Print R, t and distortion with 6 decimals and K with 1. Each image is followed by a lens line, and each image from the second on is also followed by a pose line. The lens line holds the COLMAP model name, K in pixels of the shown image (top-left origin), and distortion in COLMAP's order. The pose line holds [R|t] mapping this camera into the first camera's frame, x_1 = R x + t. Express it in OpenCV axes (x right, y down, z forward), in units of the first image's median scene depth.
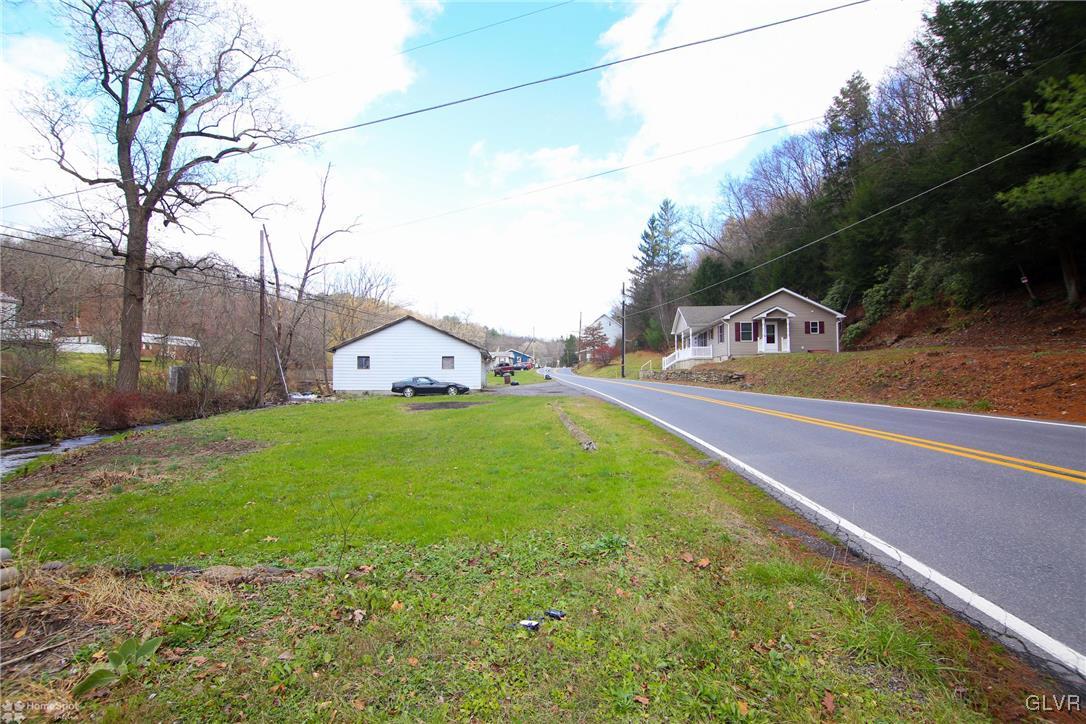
lens RADIAL K [[488.4, 0, 553.6], [0, 488.4, 360.6], [0, 0, 1]] dist [-0.007485, -0.005078]
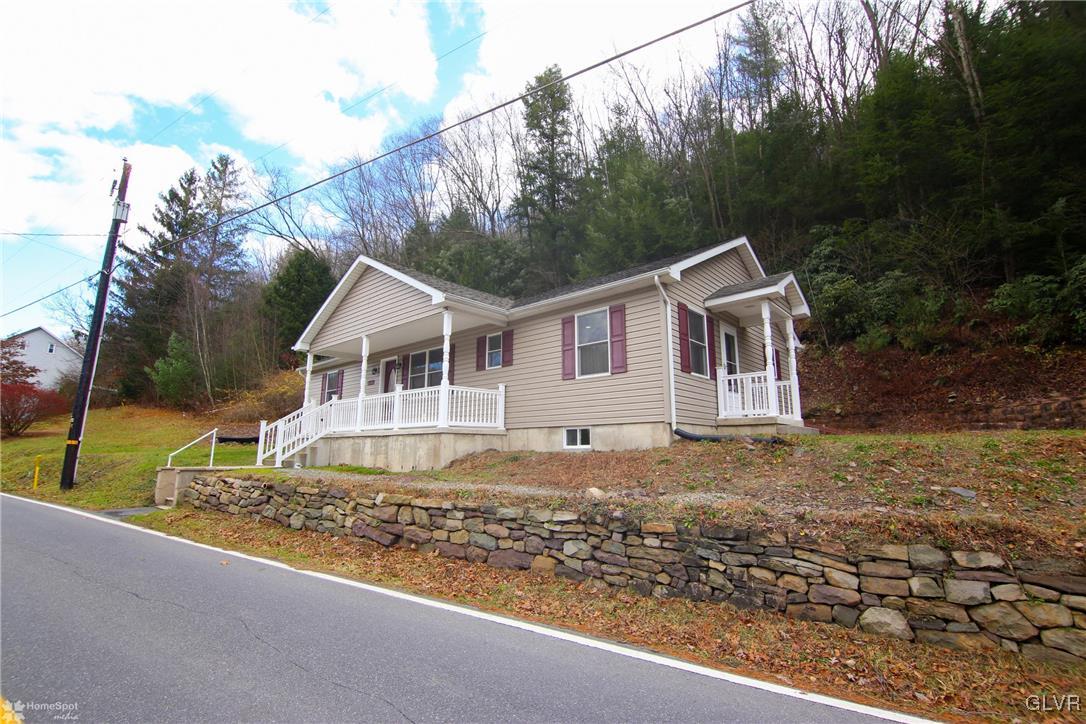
lens RADIAL K [[488.4, 0, 543.0], [0, 488.4, 362.1], [0, 0, 1]] dist [-0.007485, -0.005078]
pose [[0.613883, 0.144687, 0.776024, 0.131506], [-0.031899, 0.986803, -0.158751, -0.000907], [-0.788752, 0.072700, 0.610397, 0.947340]]
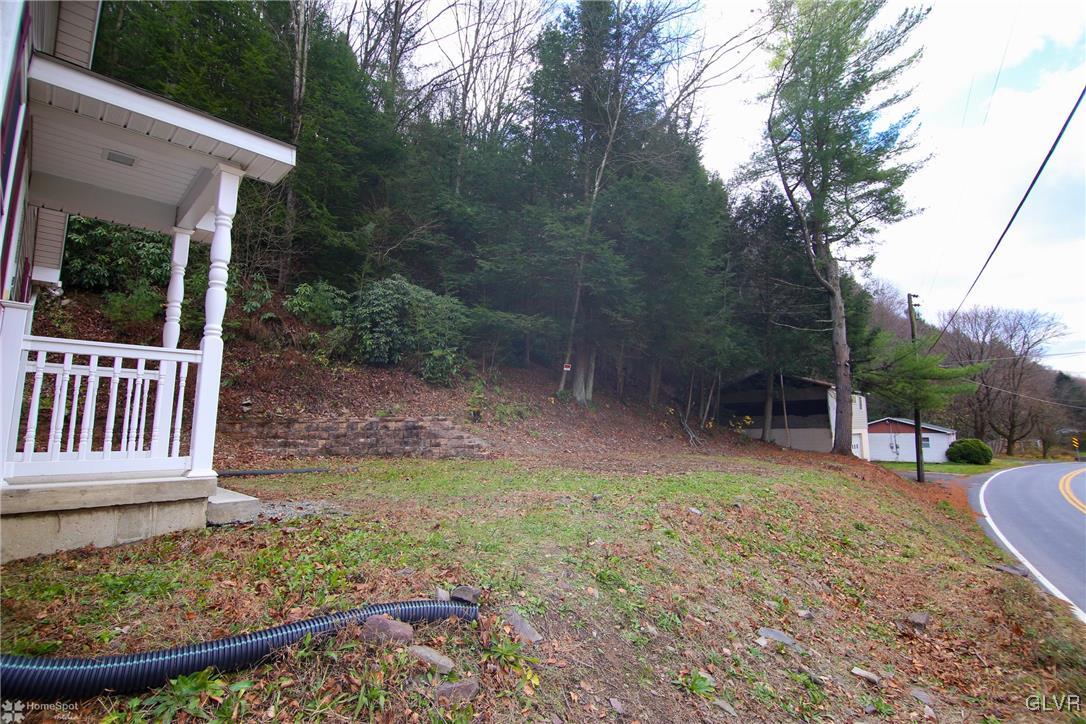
lens RADIAL K [[488.4, 0, 539.4], [0, 488.4, 365.1], [0, 0, 1]] dist [-0.007485, -0.005078]
pose [[-0.766377, 0.086478, 0.636544, 0.320857], [-0.016168, 0.987987, -0.153689, -0.028345], [-0.642188, -0.128075, -0.755772, 1.053998]]
